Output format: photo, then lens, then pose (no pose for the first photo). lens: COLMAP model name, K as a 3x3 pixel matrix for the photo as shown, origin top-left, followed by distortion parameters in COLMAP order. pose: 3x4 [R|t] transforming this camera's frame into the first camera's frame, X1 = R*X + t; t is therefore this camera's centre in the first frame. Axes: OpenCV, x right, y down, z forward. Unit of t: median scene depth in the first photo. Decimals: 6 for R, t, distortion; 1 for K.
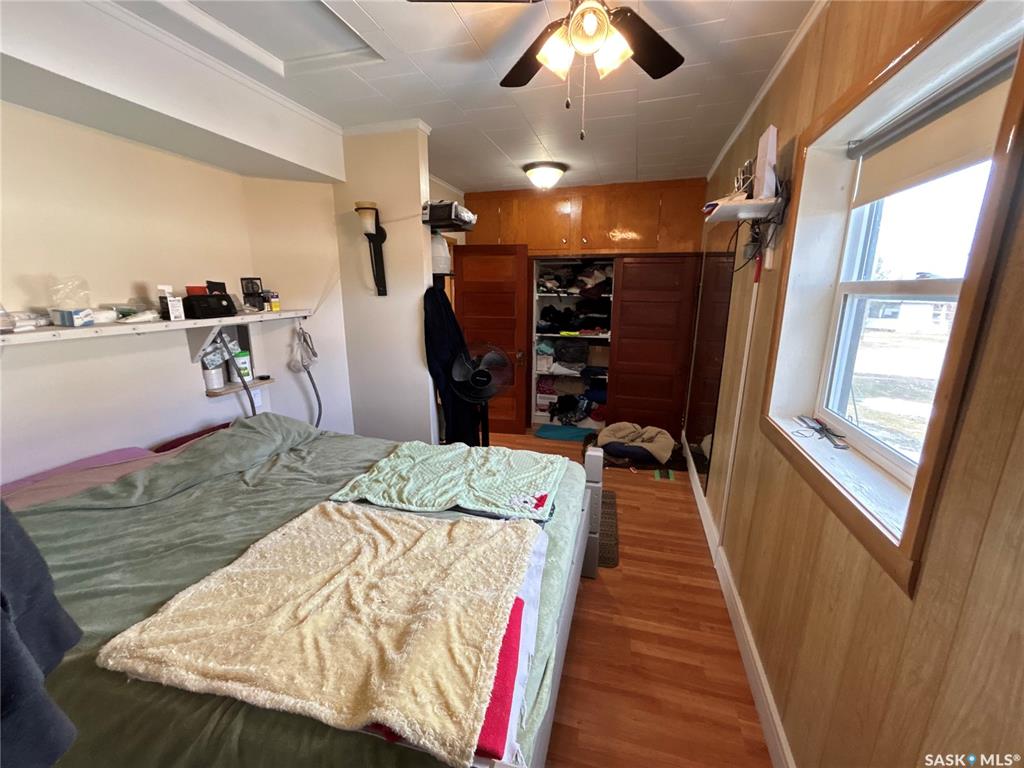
lens RADIAL K [[415.5, 0, 513.5], [0, 415.5, 385.0], [0, 0, 1]] dist [-0.002833, 0.001636]
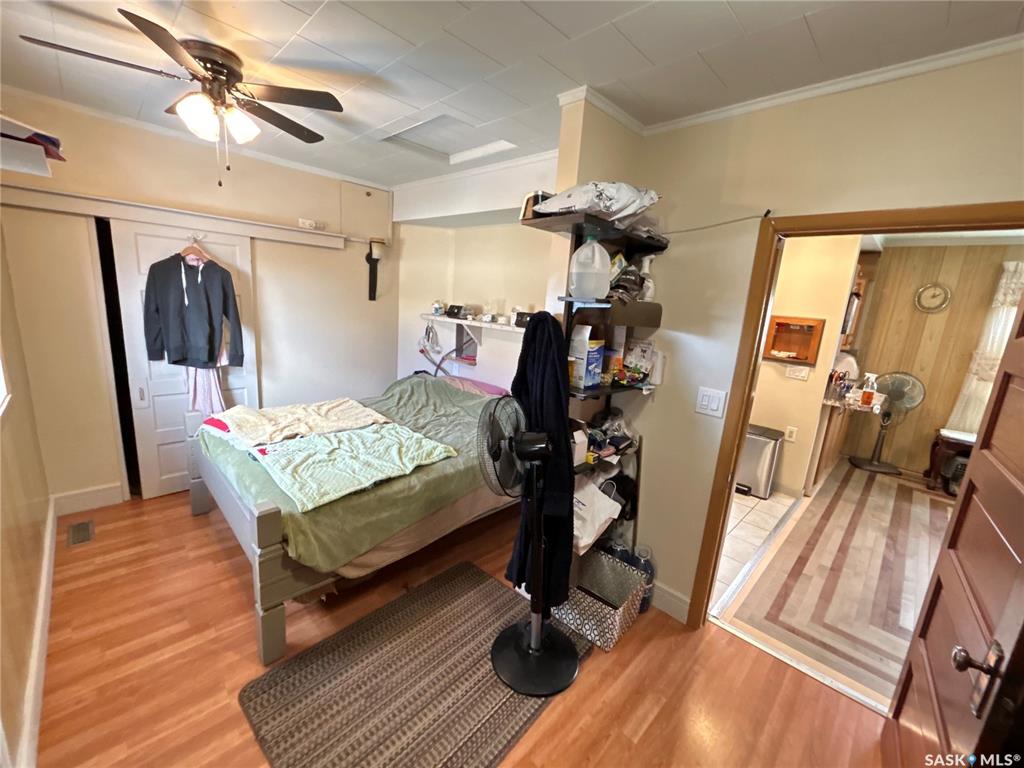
lens RADIAL K [[415.5, 0, 507.7], [0, 415.5, 384.2], [0, 0, 1]] dist [-0.002833, 0.001636]
pose [[-0.483419, 0.141802, -0.863828, 0.701422], [-0.275609, 0.911954, 0.303939, -0.464641], [0.830871, 0.385008, -0.401774, 1.829963]]
